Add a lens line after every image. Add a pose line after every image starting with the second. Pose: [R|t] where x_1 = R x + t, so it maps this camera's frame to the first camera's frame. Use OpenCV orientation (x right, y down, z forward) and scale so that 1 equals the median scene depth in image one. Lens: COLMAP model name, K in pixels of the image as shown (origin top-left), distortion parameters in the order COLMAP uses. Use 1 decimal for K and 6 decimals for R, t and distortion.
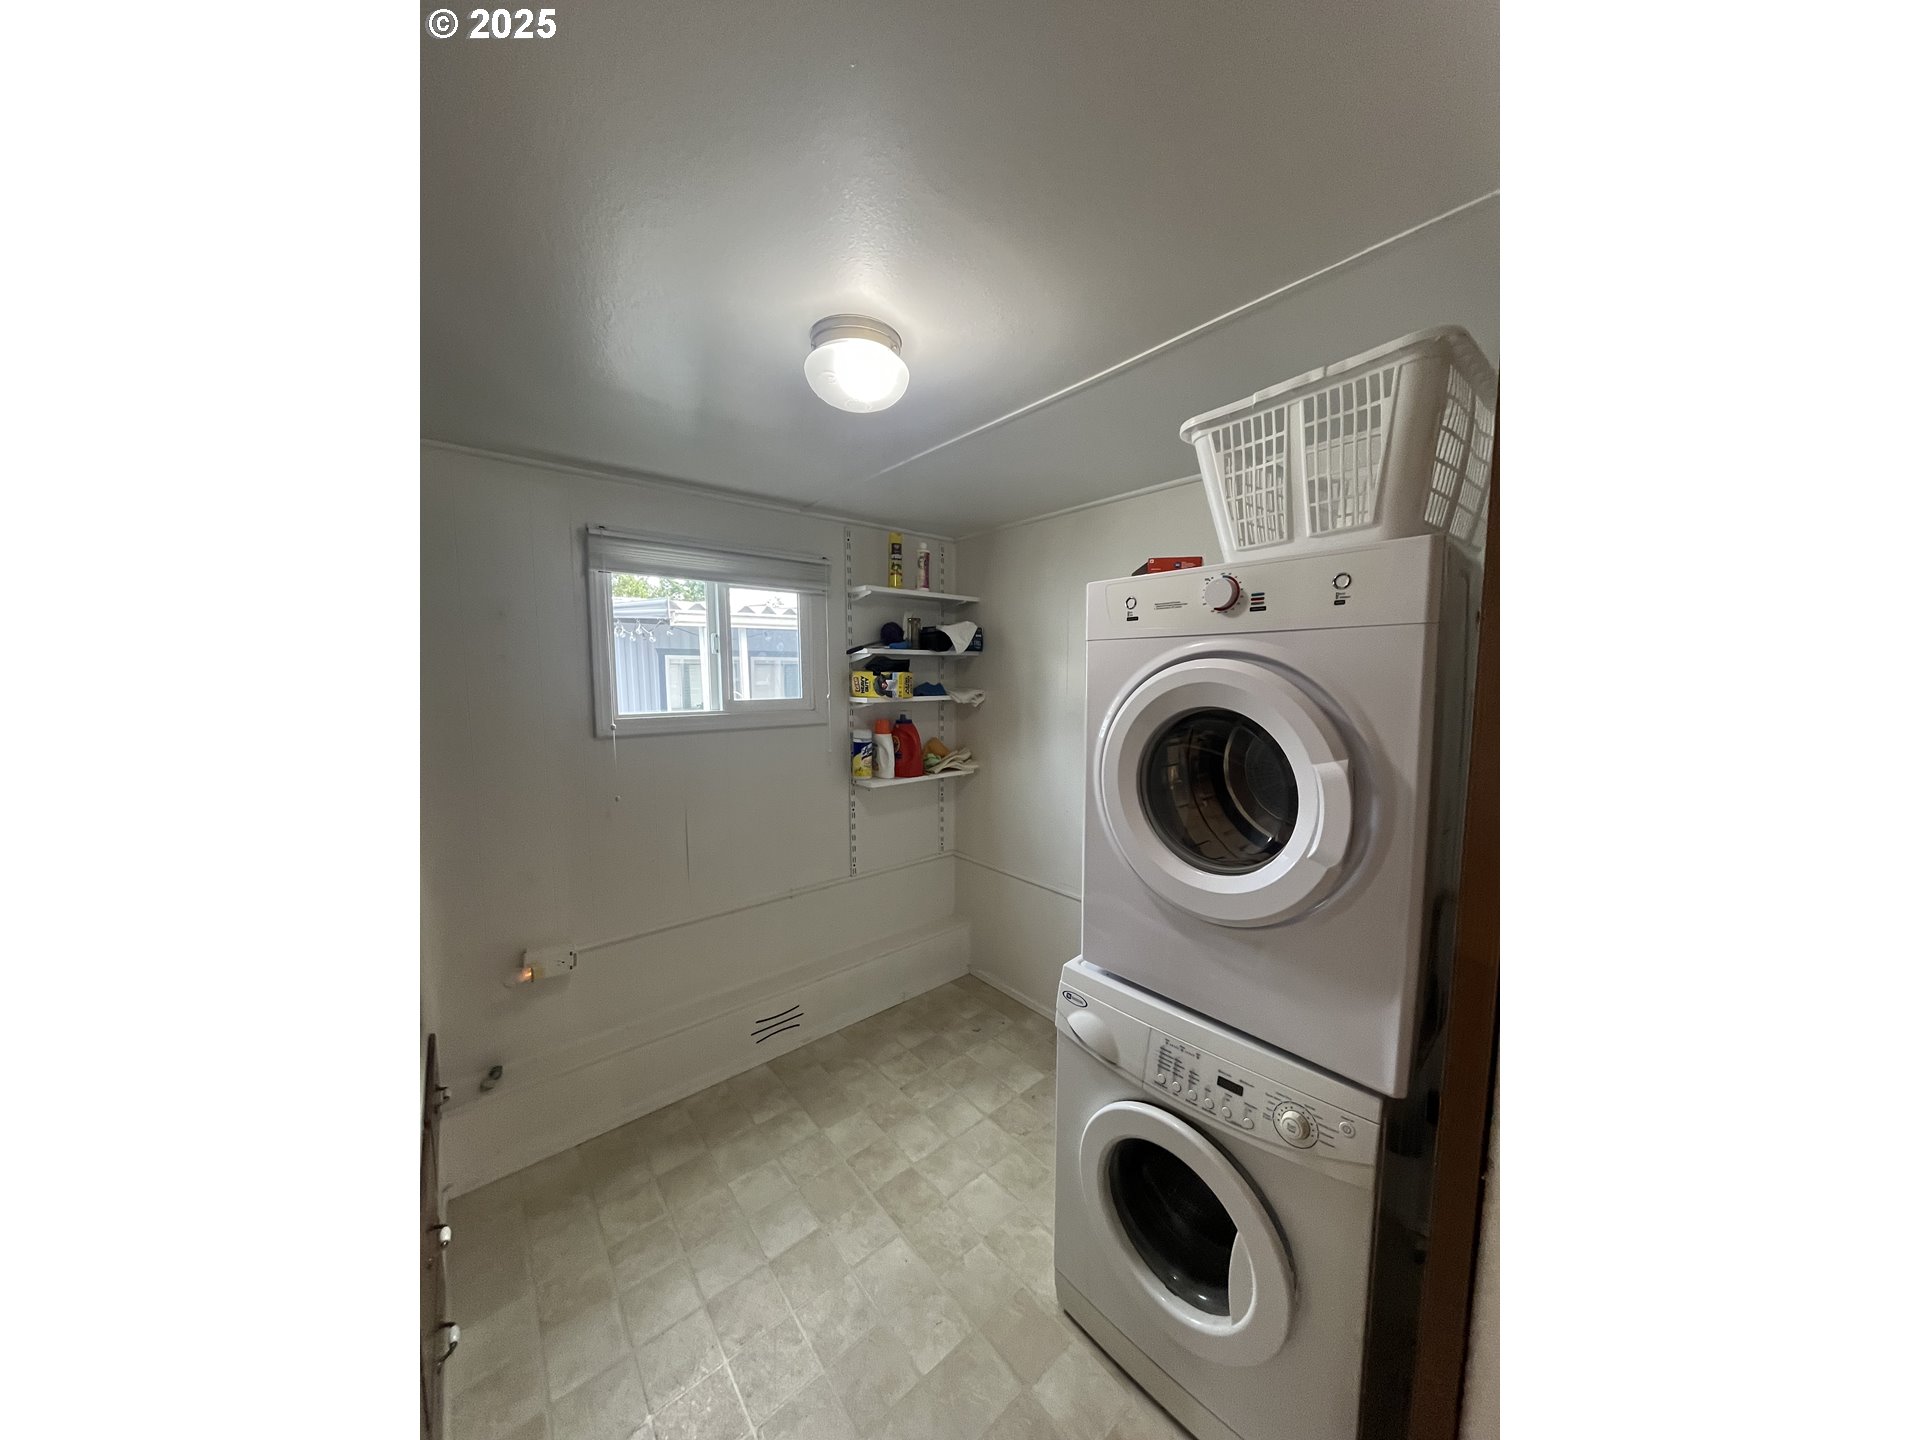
lens RADIAL K [[591.2, 0, 971.3], [0, 591.2, 731.3], [0, 0, 1]] dist [0.001545, 0.000288]
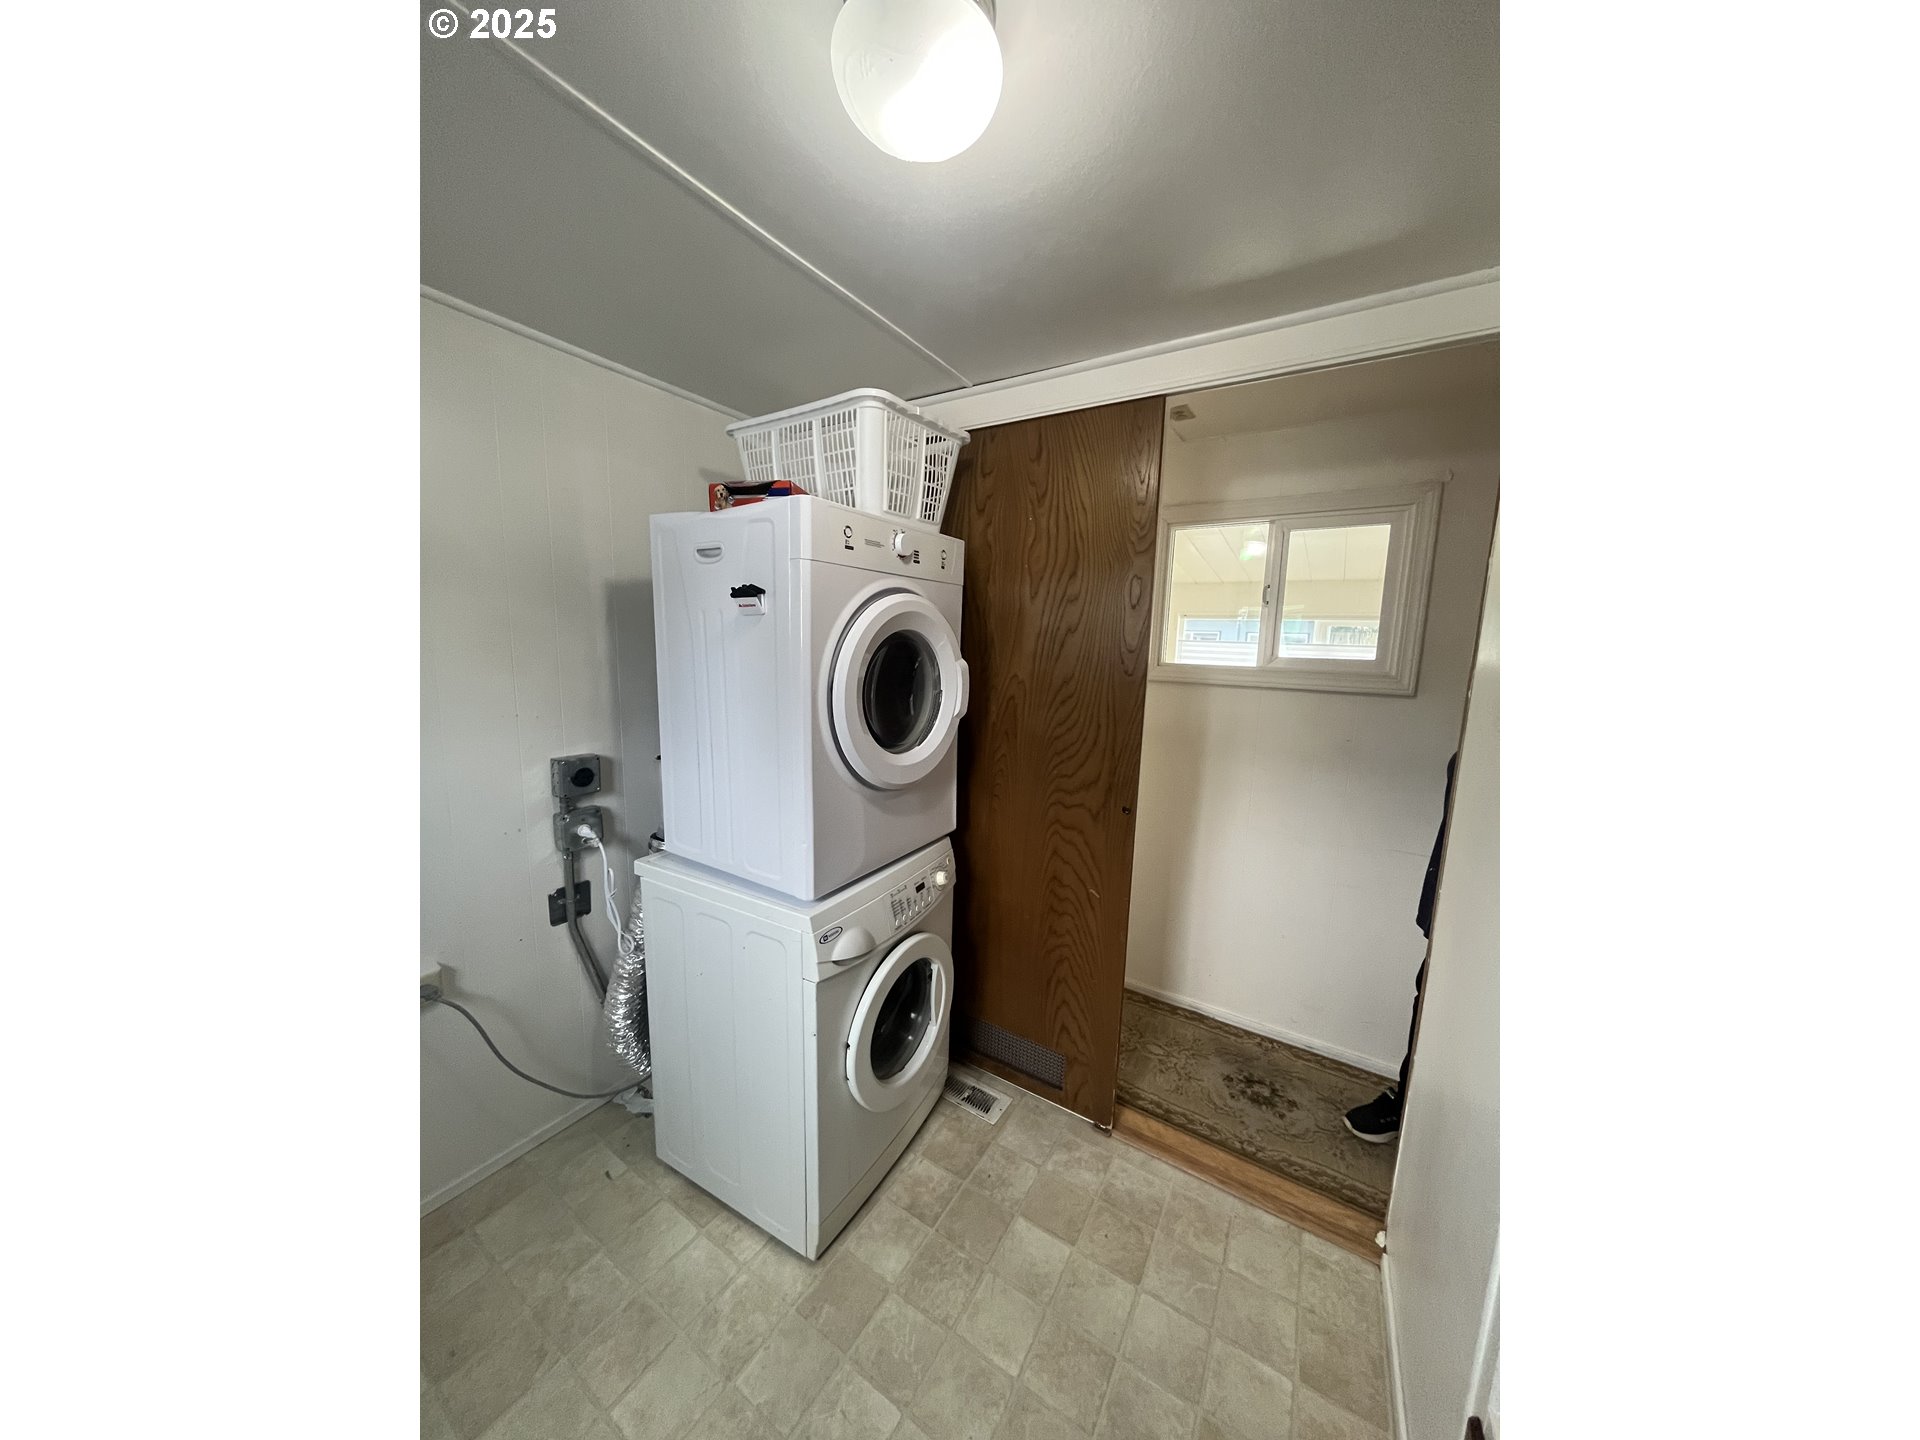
lens RADIAL K [[591.2, 0, 965.7], [0, 591.2, 719.0], [0, 0, 1]] dist [0.001545, 0.000288]
pose [[-0.291514, -0.147429, 0.945137, -0.840135], [0.057290, 0.983587, 0.171097, -0.057721], [-0.954849, 0.104024, -0.278283, 1.131267]]
